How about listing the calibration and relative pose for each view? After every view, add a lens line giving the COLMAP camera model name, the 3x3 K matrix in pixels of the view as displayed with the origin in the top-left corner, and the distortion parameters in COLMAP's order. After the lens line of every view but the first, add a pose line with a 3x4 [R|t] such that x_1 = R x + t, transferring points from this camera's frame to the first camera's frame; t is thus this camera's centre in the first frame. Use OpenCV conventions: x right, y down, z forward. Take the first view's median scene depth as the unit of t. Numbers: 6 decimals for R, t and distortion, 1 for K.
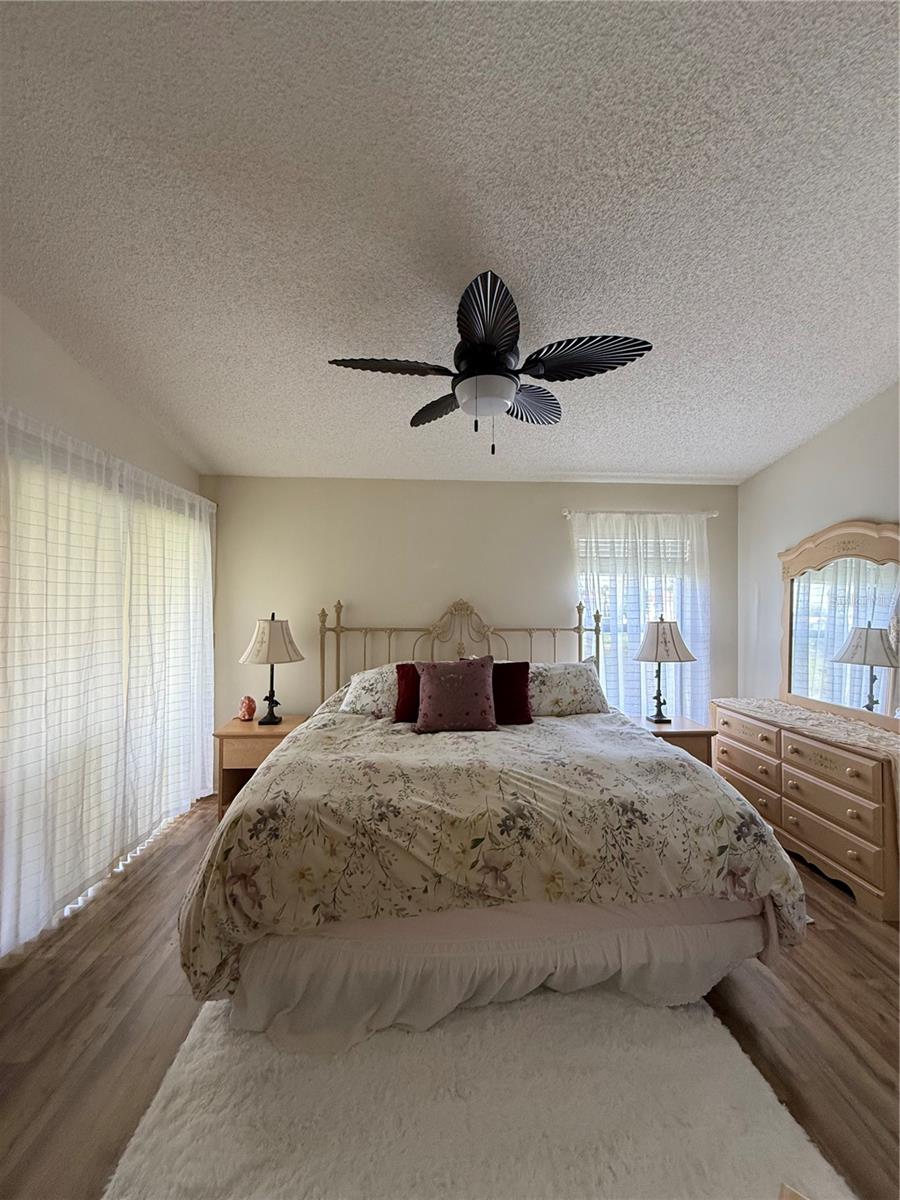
lens RADIAL K [[481.9, 0, 450.1], [0, 481.9, 607.1], [0, 0, 1]] dist [-0.000082, 0.000021]
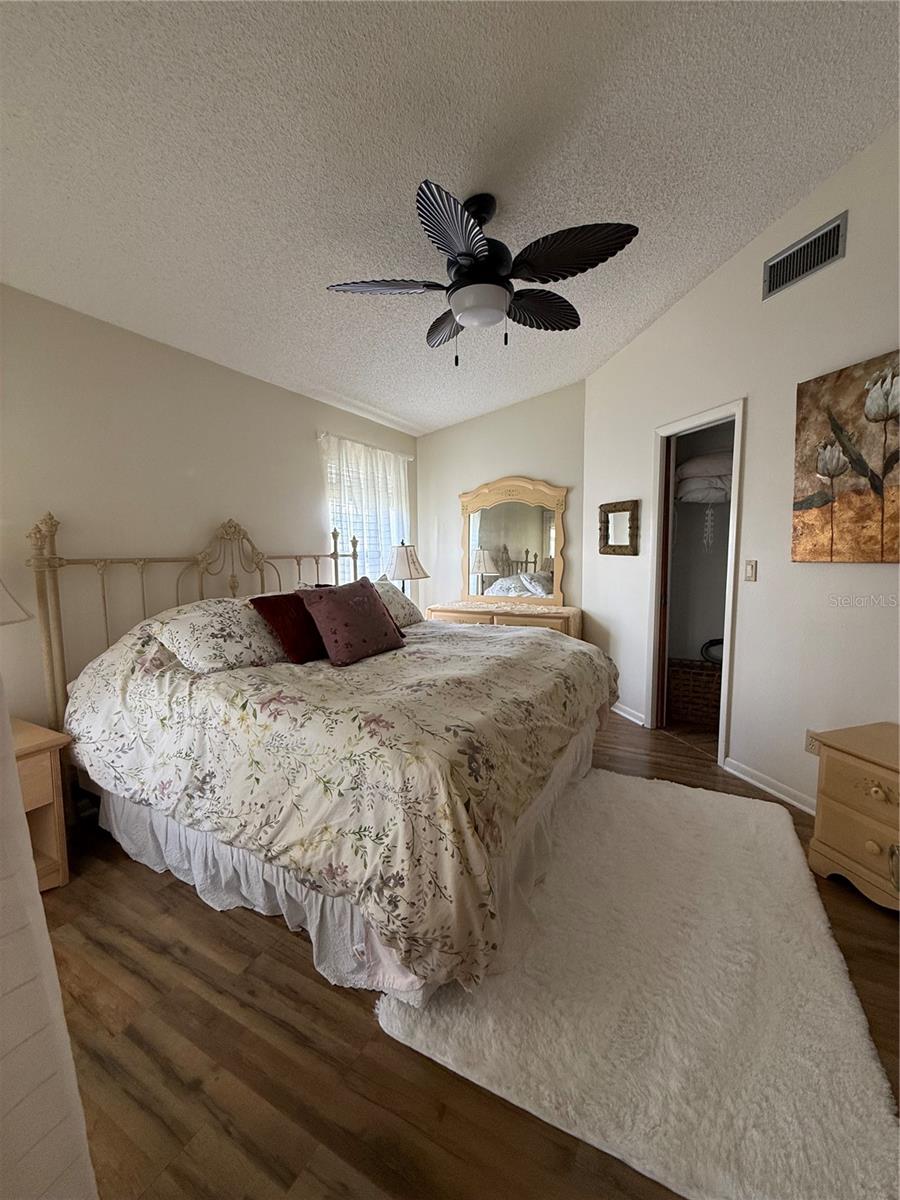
lens RADIAL K [[482.7, 0, 450.0], [0, 482.7, 600.0], [0, 0, 1]] dist [-0.001868, -0.000125]
pose [[0.522314, -0.098554, 0.847039, -0.484374], [0.016290, 0.994271, 0.105640, 0.037307], [-0.852598, -0.041379, 0.520927, 0.273524]]
